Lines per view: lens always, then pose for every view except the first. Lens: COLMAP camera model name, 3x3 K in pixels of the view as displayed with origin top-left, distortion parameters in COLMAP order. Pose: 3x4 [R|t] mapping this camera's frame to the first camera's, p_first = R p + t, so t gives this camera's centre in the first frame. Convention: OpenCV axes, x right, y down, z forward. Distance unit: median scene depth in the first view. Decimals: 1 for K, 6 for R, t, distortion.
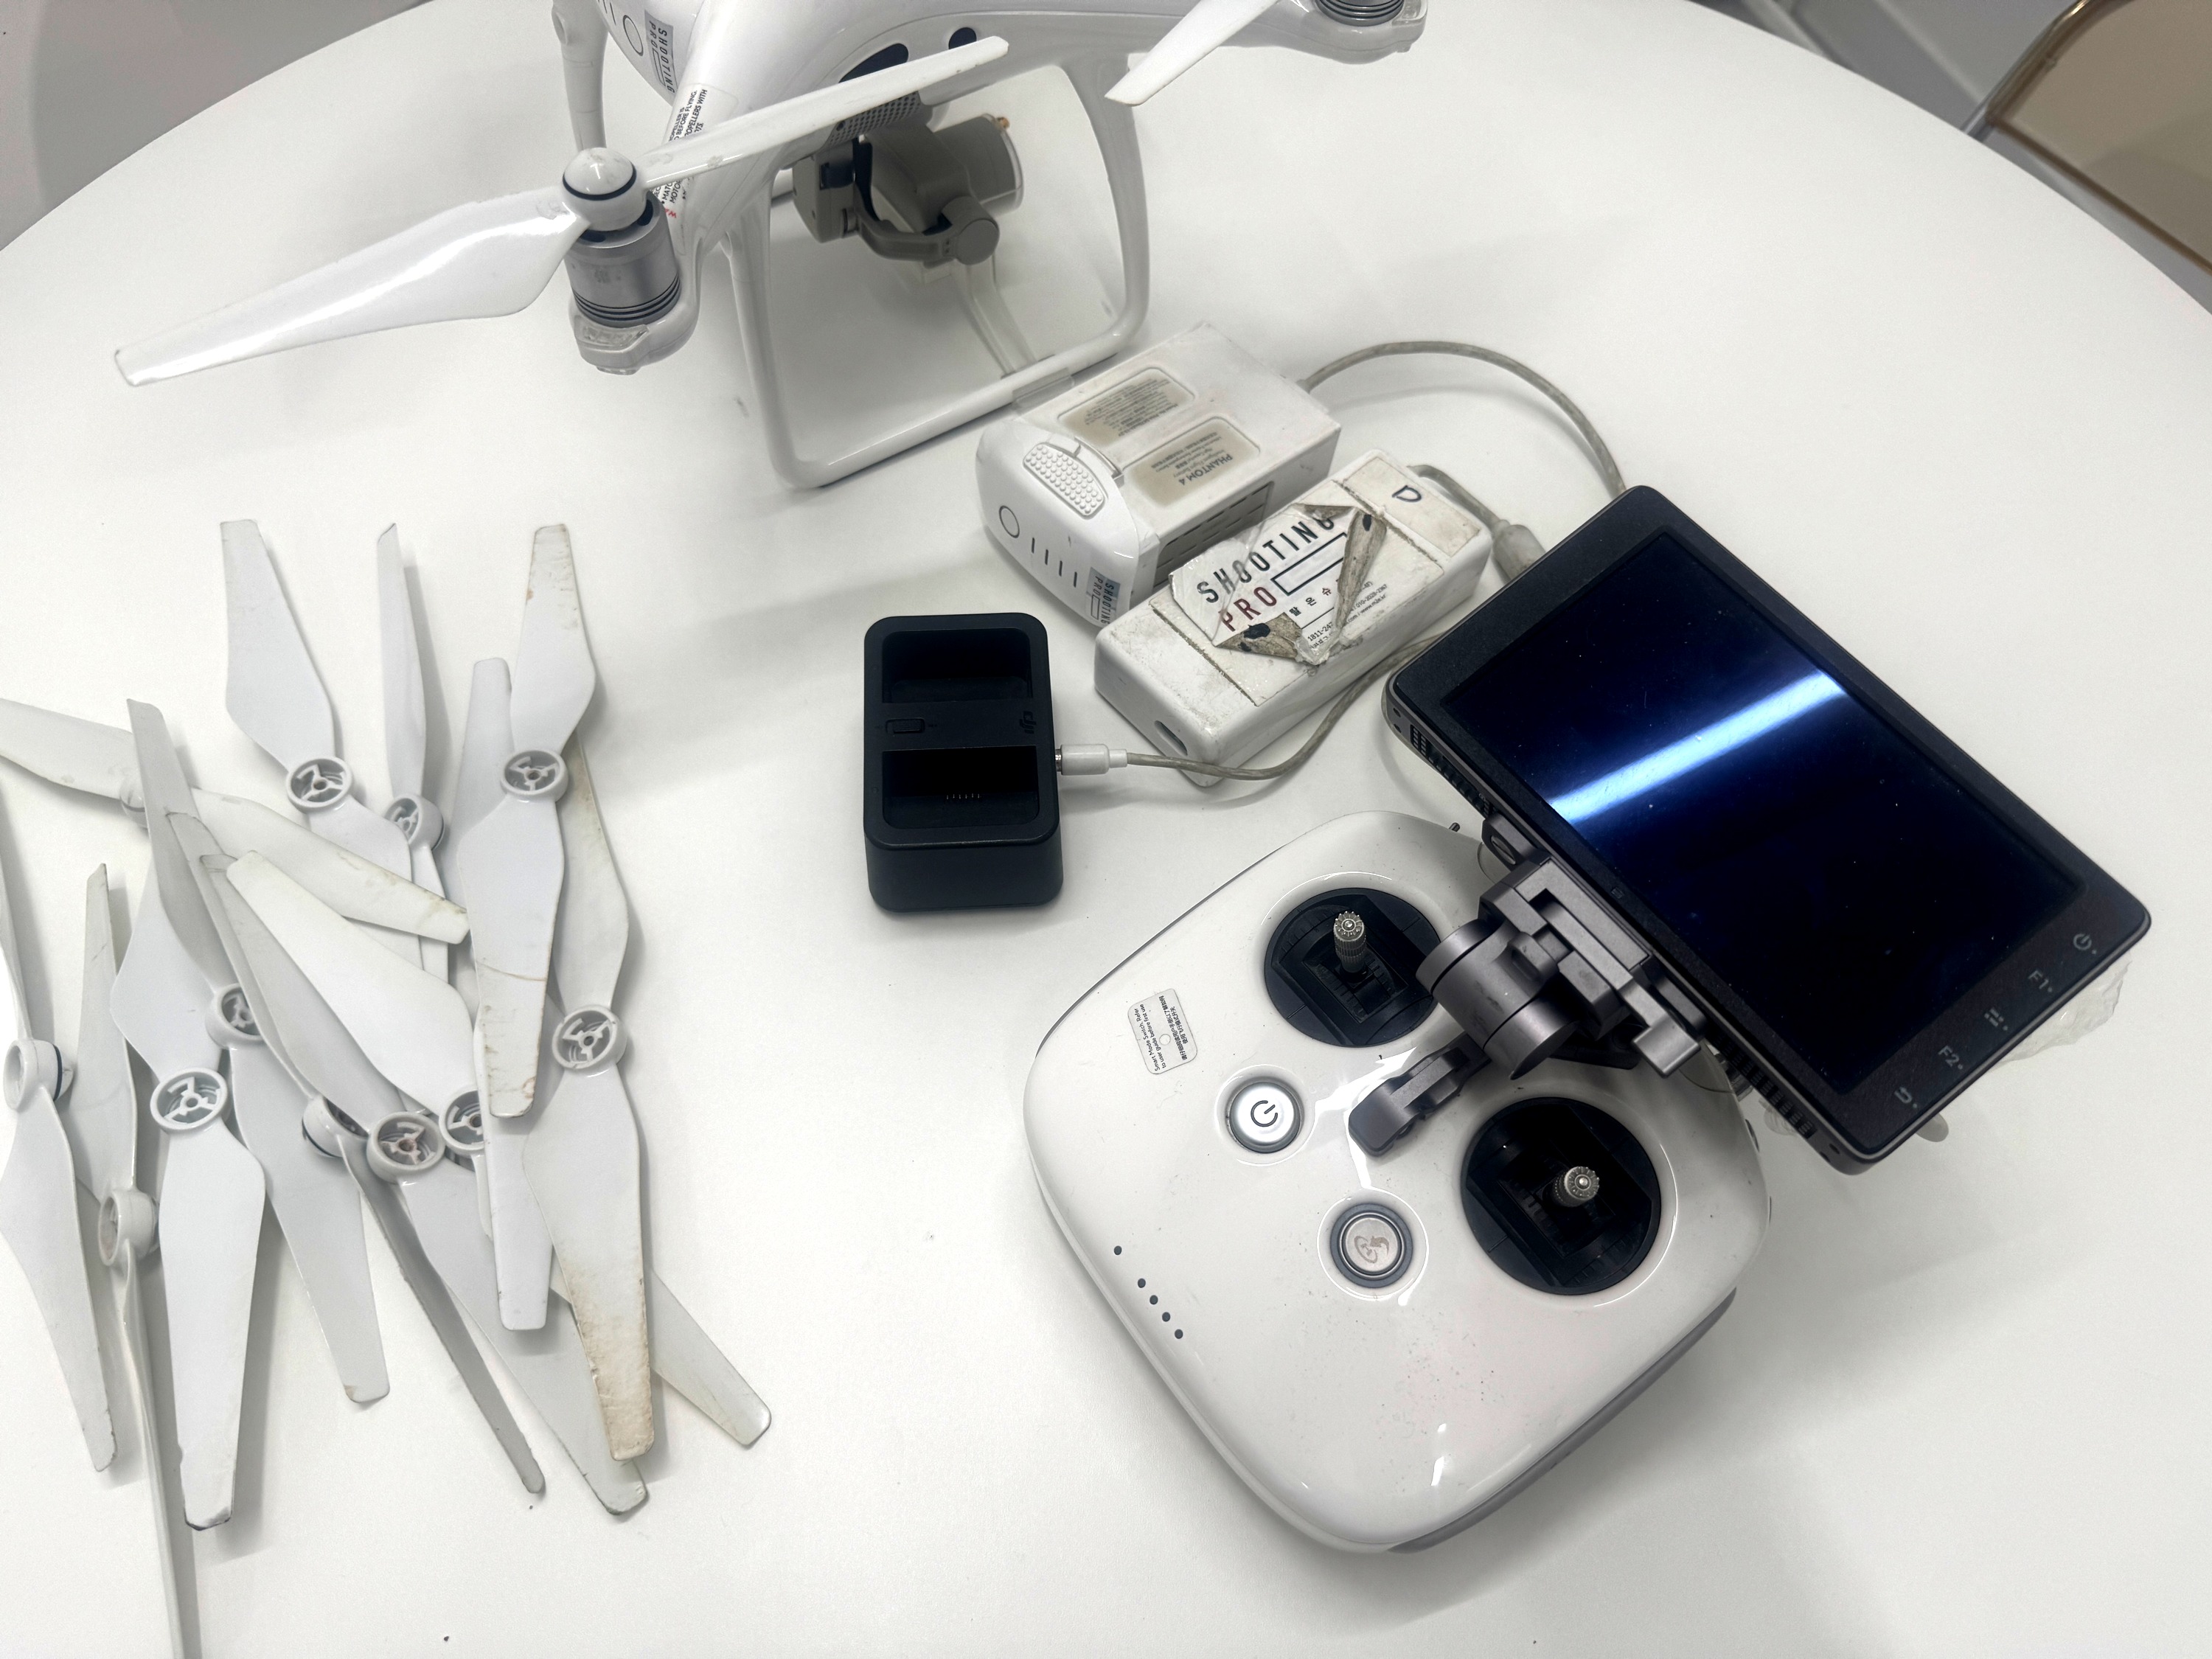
lens RADIAL K [[1621.9, 0, 1092.2], [0, 1621.9, 852.2], [0, 0, 1]] dist [-0.010789, -0.008268]
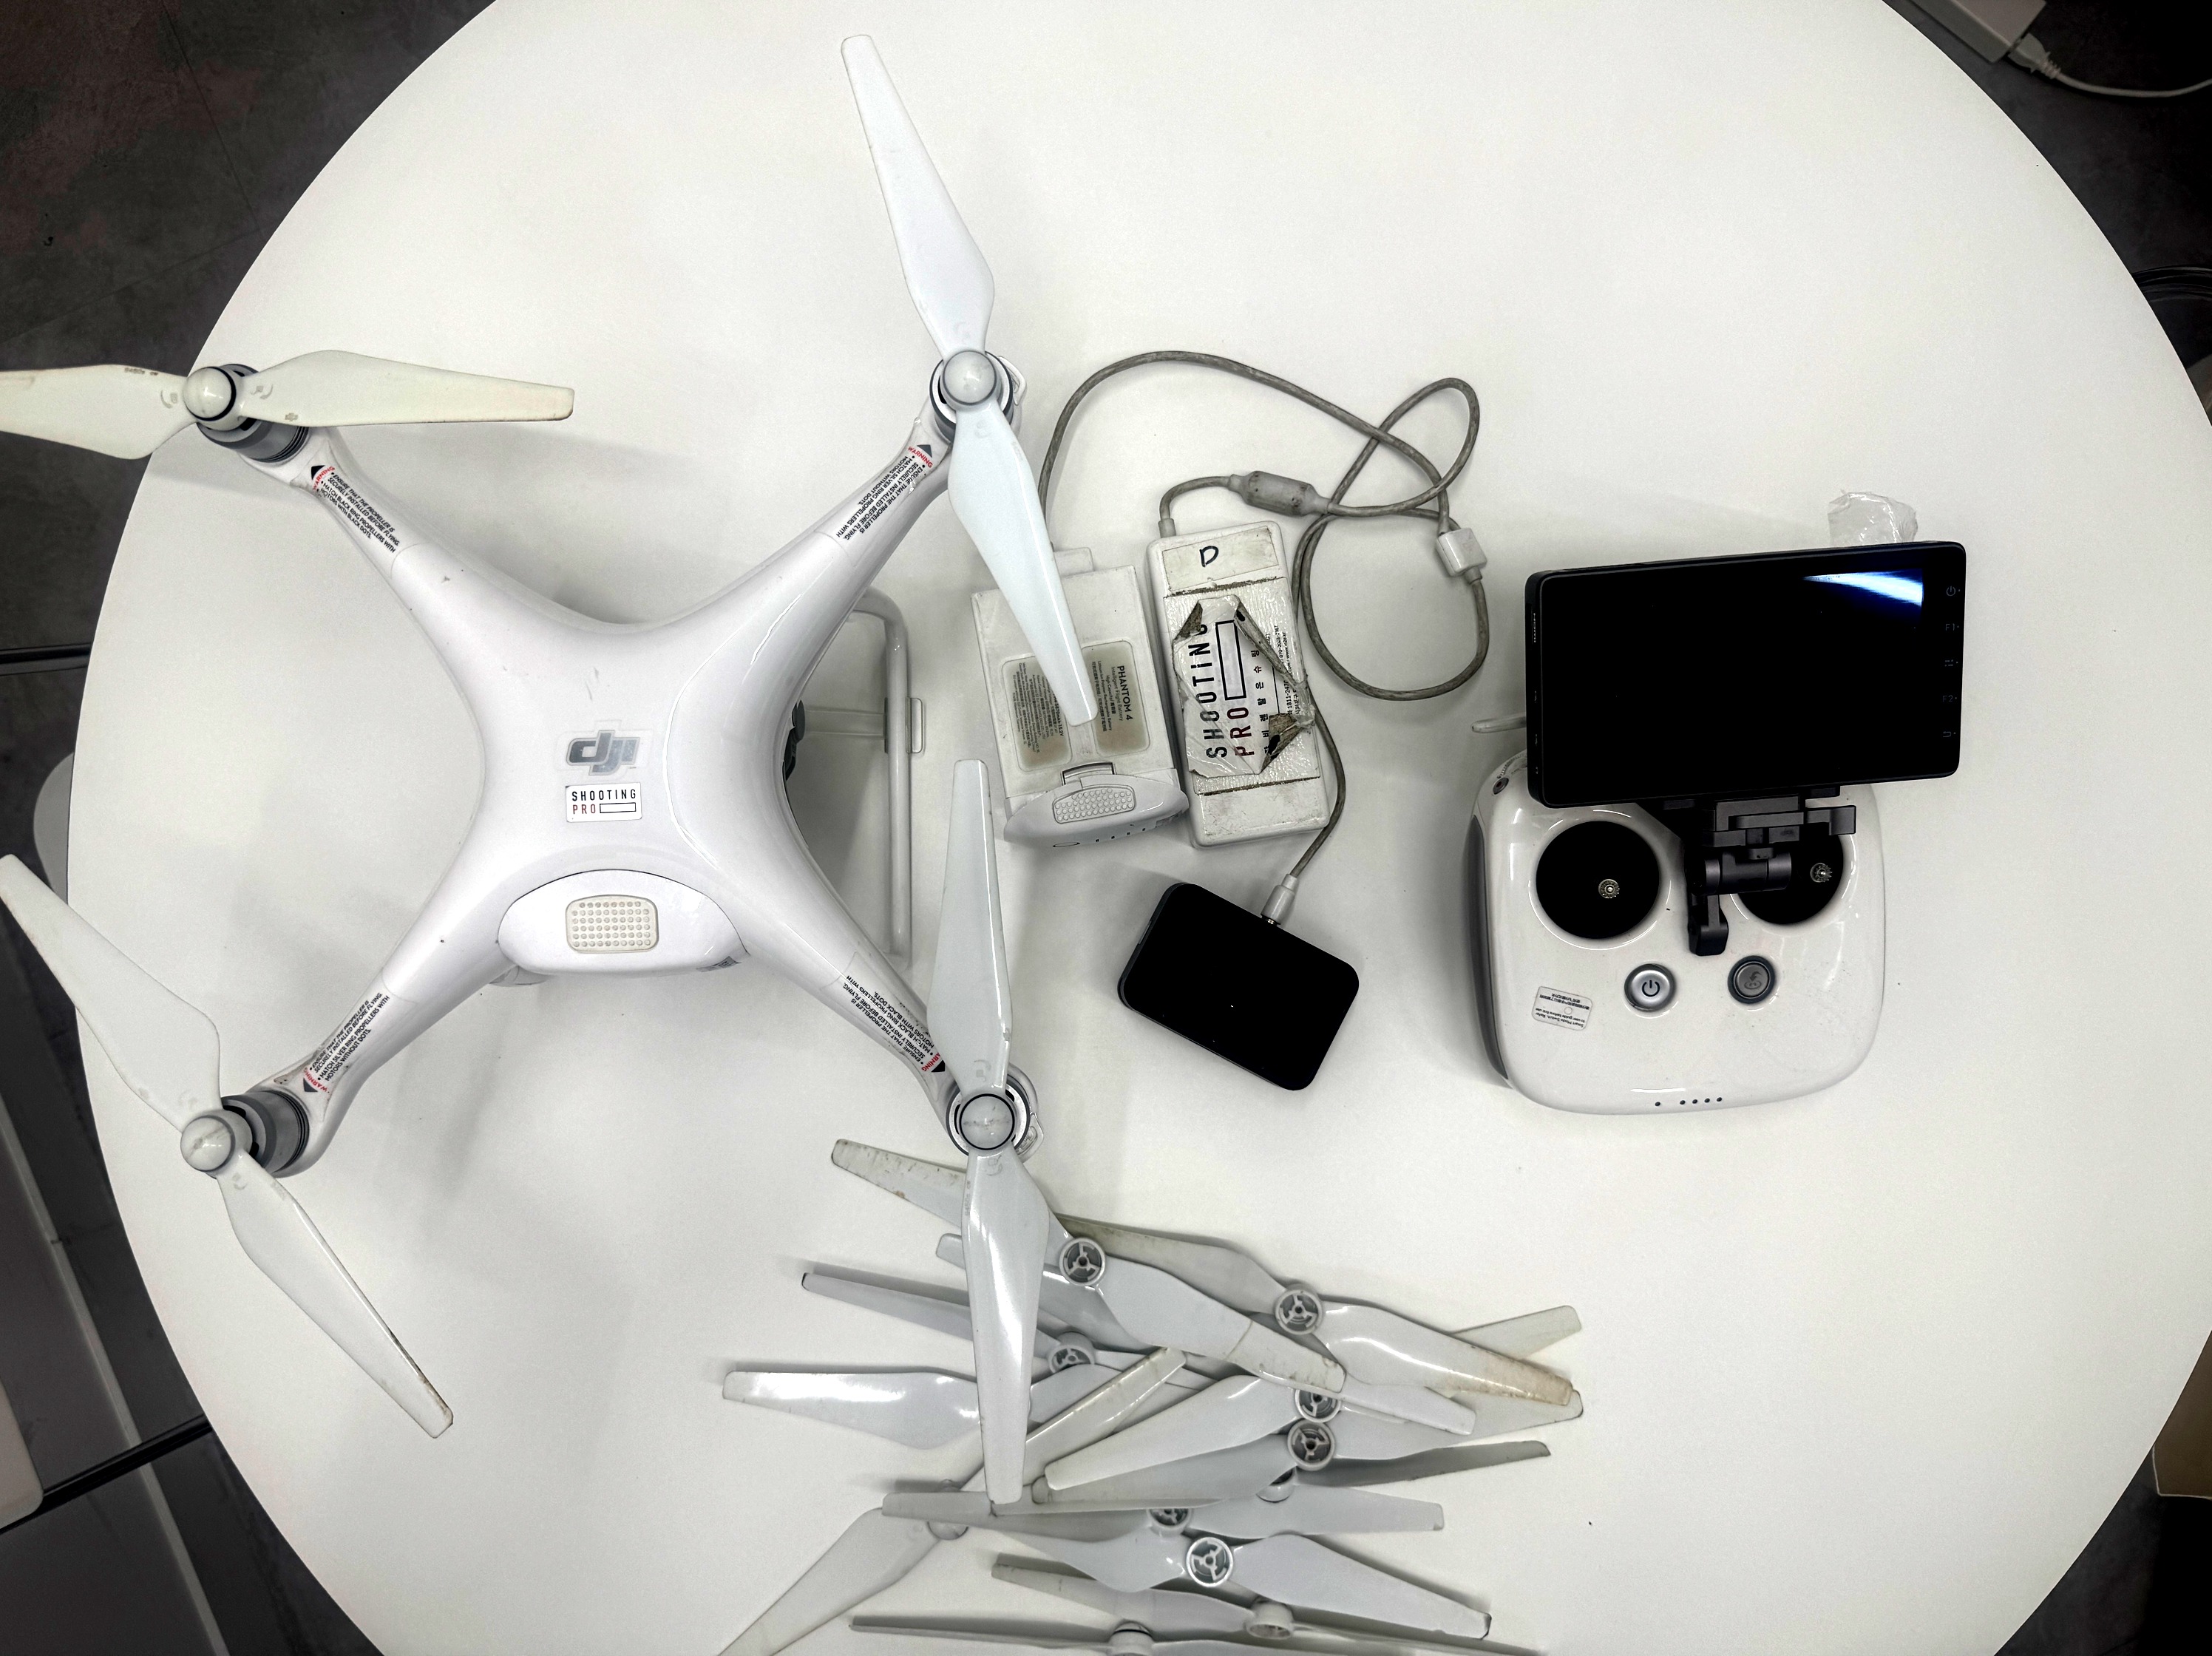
lens RADIAL K [[1563.0, 0, 1101.0], [0, 1563.0, 829.1], [0, 0, 1]] dist [-0.005690, -0.014756]
pose [[0.521122, -0.852665, 0.037333, -0.075778], [0.738883, 0.472612, 0.480303, -0.805173], [-0.427181, -0.222712, 0.876308, -0.061184]]
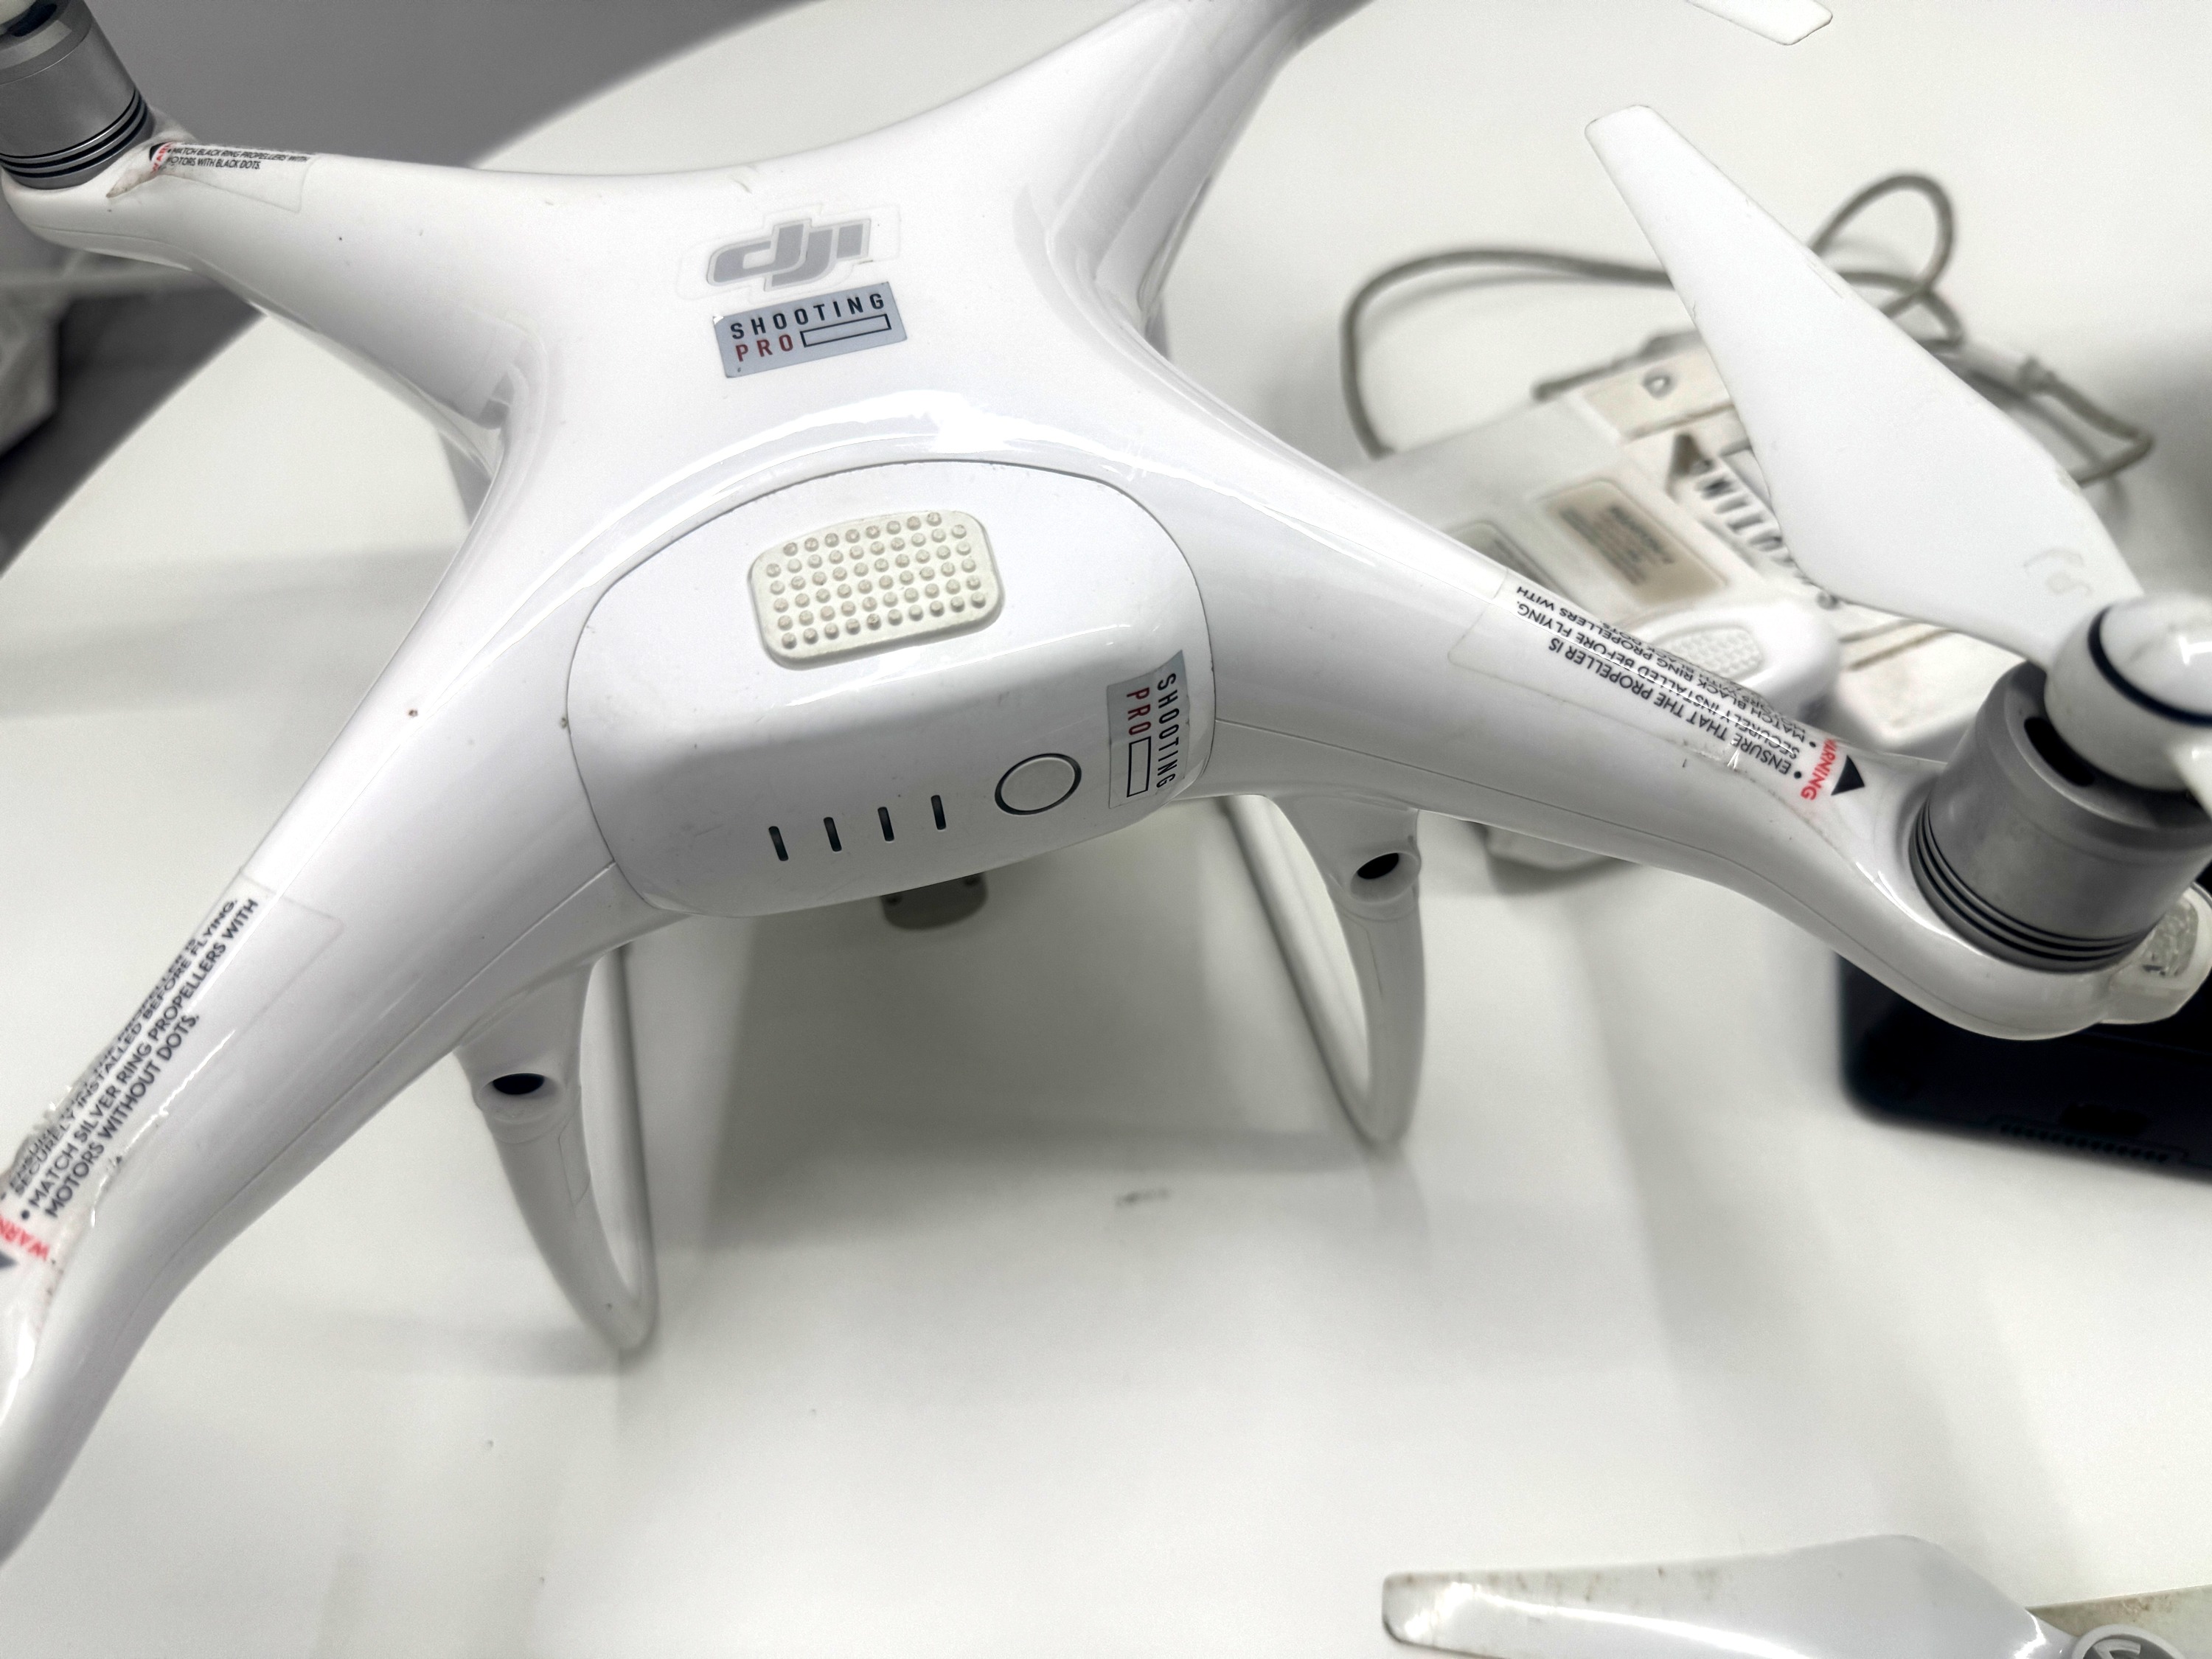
lens RADIAL K [[1596.9, 0, 1080.6], [0, 1596.9, 851.0], [0, 0, 1]] dist [-0.001504, -0.011701]
pose [[0.312343, -0.804681, 0.504906, -0.469705], [0.857050, 0.467953, 0.215602, -0.543362], [-0.409764, 0.365388, 0.835814, 0.607421]]
